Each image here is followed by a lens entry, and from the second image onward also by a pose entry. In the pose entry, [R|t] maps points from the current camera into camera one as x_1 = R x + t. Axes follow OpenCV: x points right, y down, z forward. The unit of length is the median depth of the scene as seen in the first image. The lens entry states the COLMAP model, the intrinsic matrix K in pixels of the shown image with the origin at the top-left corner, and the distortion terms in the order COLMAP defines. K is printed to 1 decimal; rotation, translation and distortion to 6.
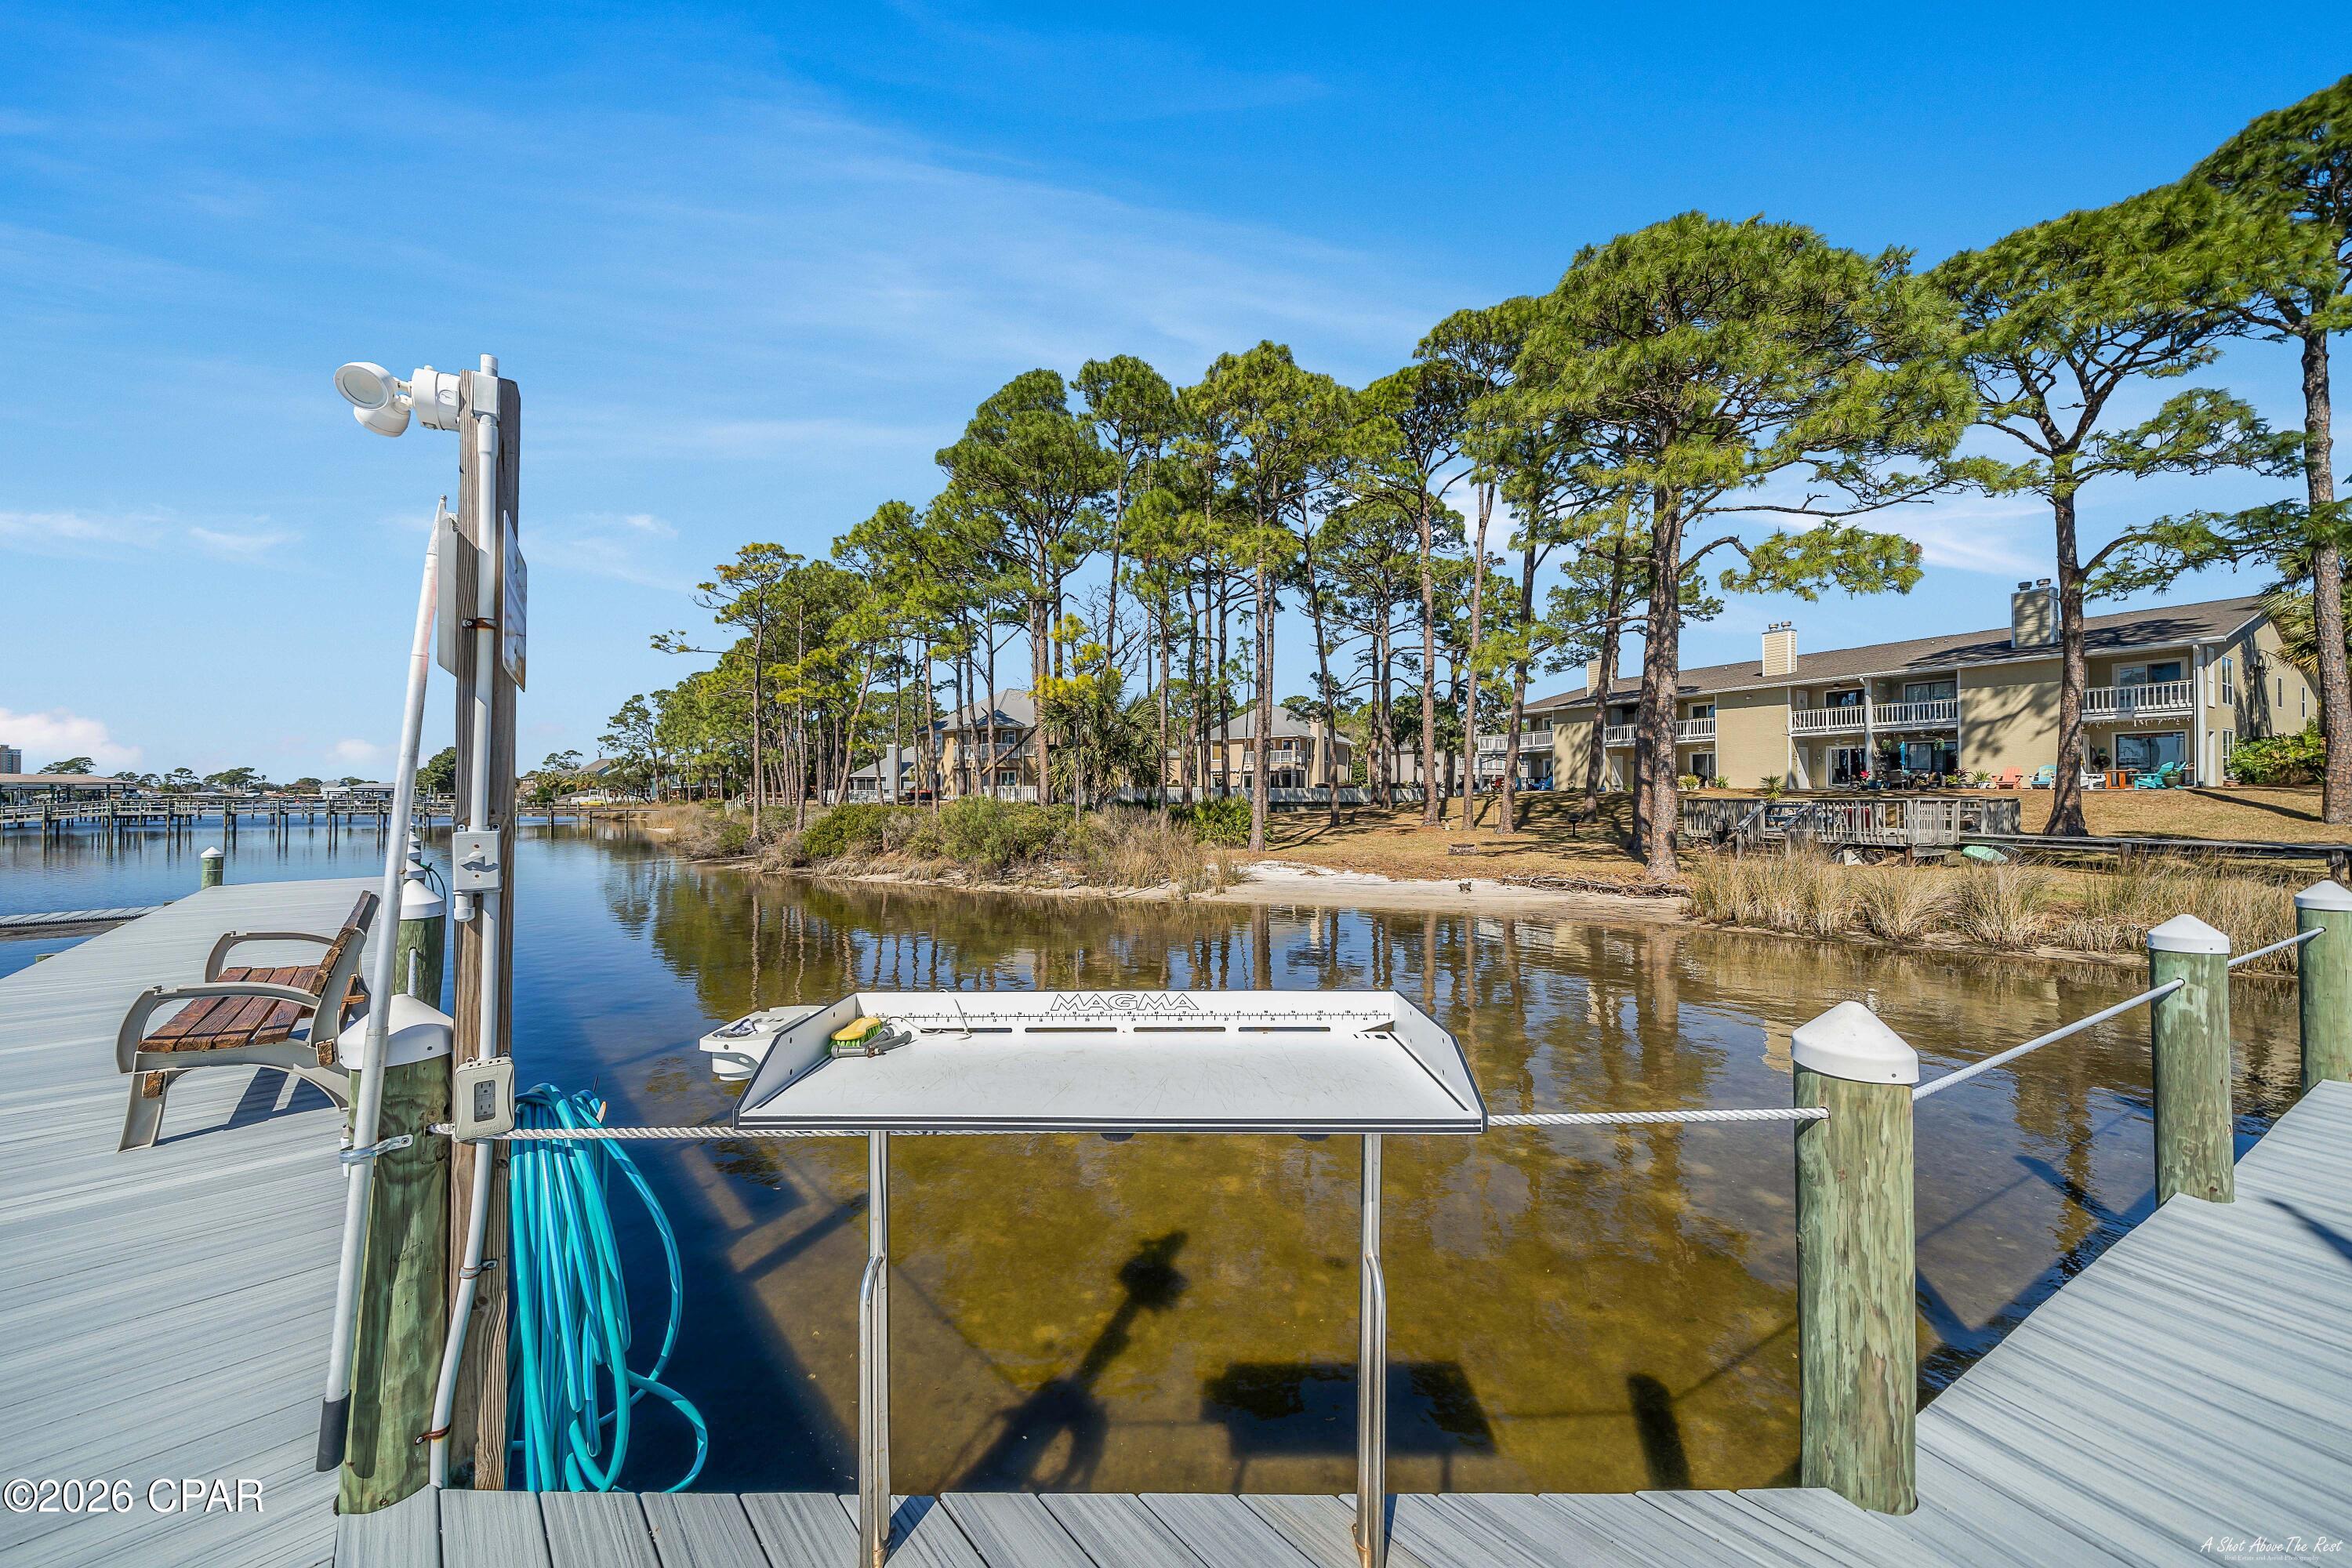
lens RADIAL K [[783.8, 0, 1163.9], [0, 783.8, 786.3], [0, 0, 1]] dist [-0.008850, -0.000019]
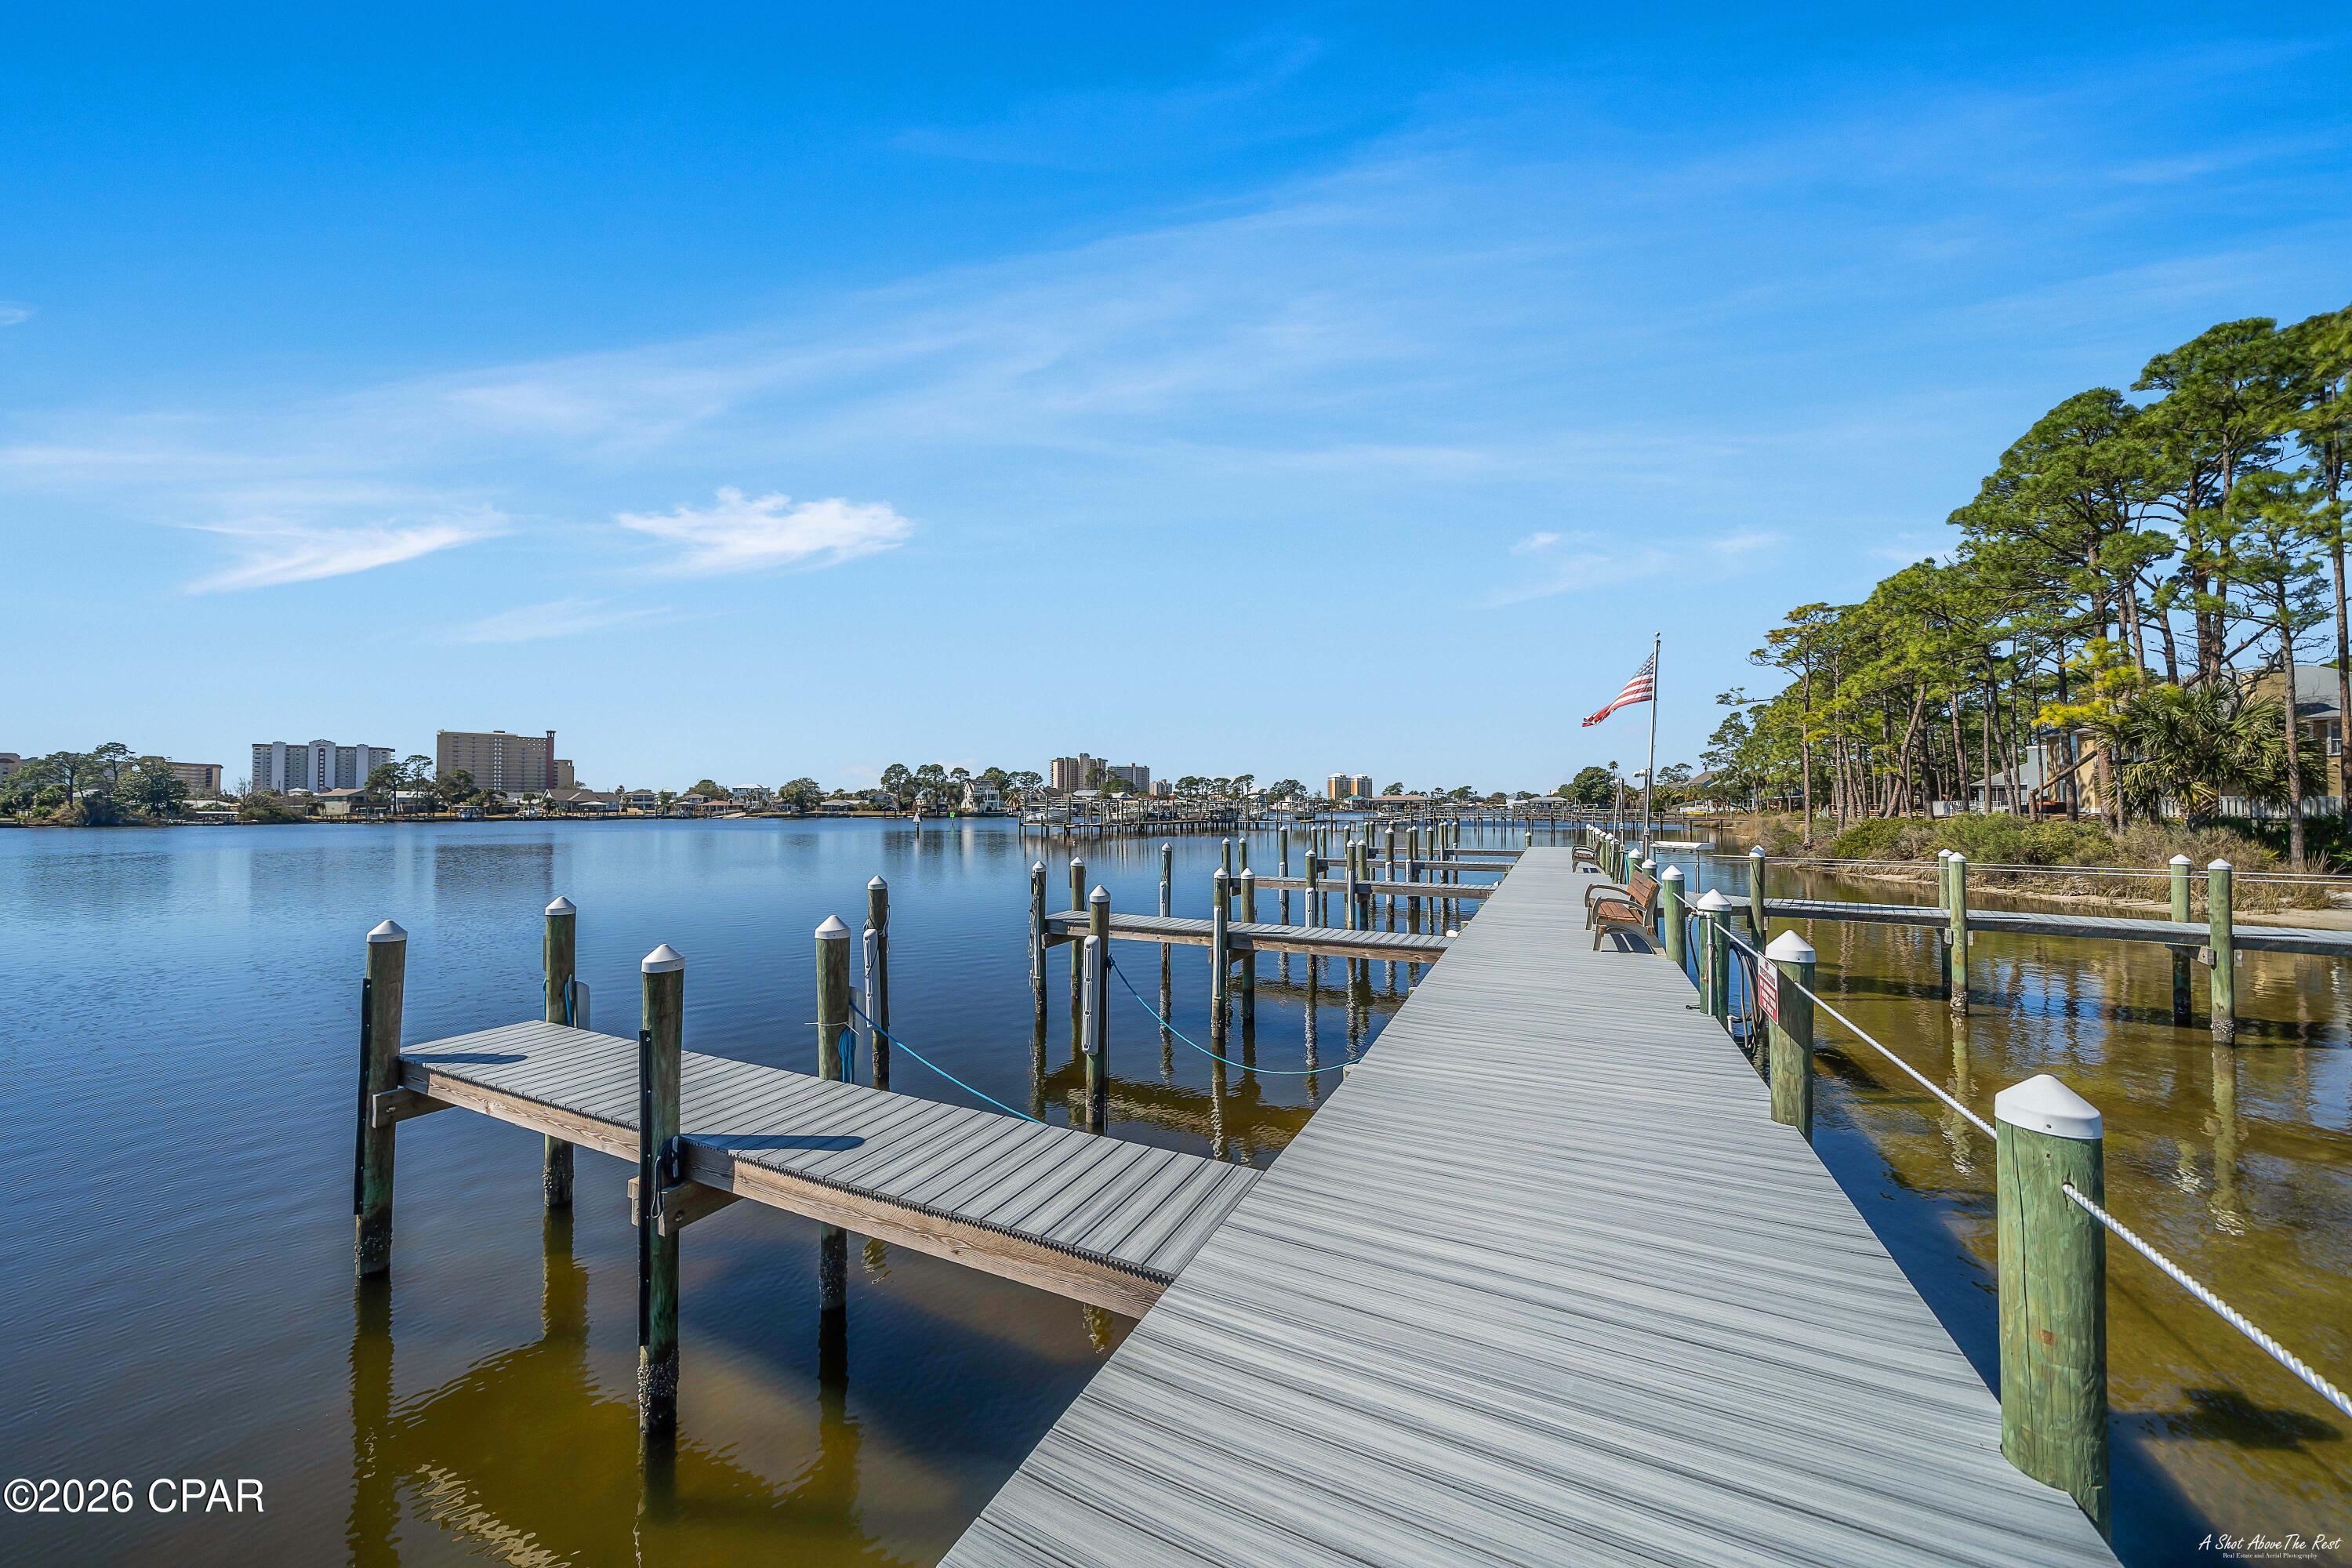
lens RADIAL K [[783.8, 0, 1187.4], [0, 783.8, 799.1], [0, 0, 1]] dist [-0.008850, -0.000019]
pose [[0.348424, -0.008000, -0.937303, 0.206814], [0.011524, 0.999925, -0.004251, -0.007263], [0.937266, -0.009321, 0.348490, -0.244448]]
